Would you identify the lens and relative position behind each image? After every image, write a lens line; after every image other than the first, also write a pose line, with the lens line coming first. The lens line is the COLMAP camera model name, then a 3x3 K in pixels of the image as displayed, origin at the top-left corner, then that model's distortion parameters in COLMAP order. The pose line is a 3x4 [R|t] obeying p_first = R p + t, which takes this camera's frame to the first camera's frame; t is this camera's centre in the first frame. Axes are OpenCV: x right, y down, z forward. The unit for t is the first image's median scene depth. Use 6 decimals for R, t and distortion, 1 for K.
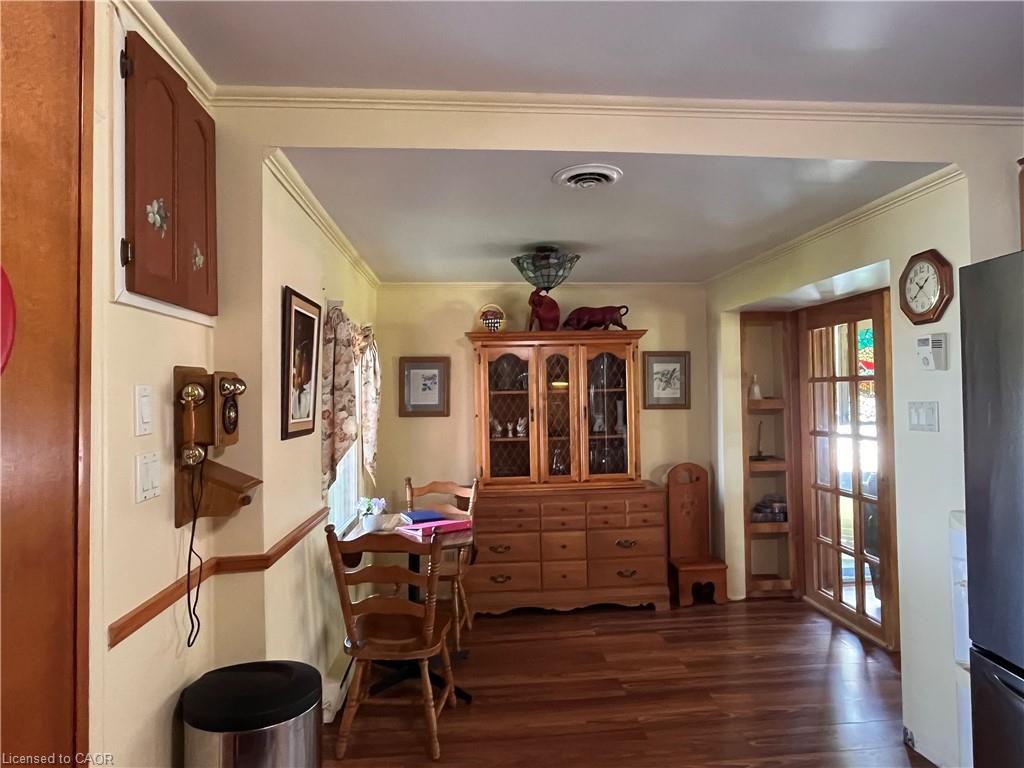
lens RADIAL K [[657.1, 0, 515.9], [0, 657.1, 371.7], [0, 0, 1]] dist [-0.009219, 0.000585]
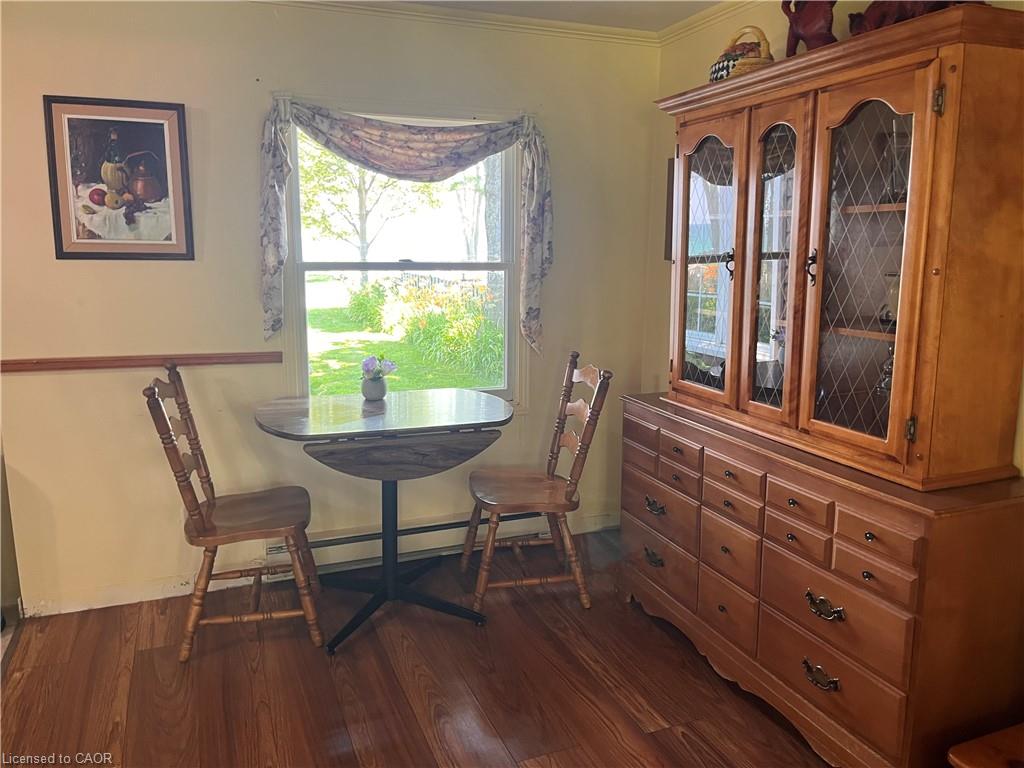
lens RADIAL K [[790.6, 0, 512.0], [0, 790.6, 384.0], [0, 0, 1]] dist [0.037071, -0.006227]
pose [[0.276839, 0.191173, -0.941707, 0.549014], [0.020144, 0.978640, 0.204592, 0.030388], [0.960705, -0.075609, 0.267075, 0.715081]]
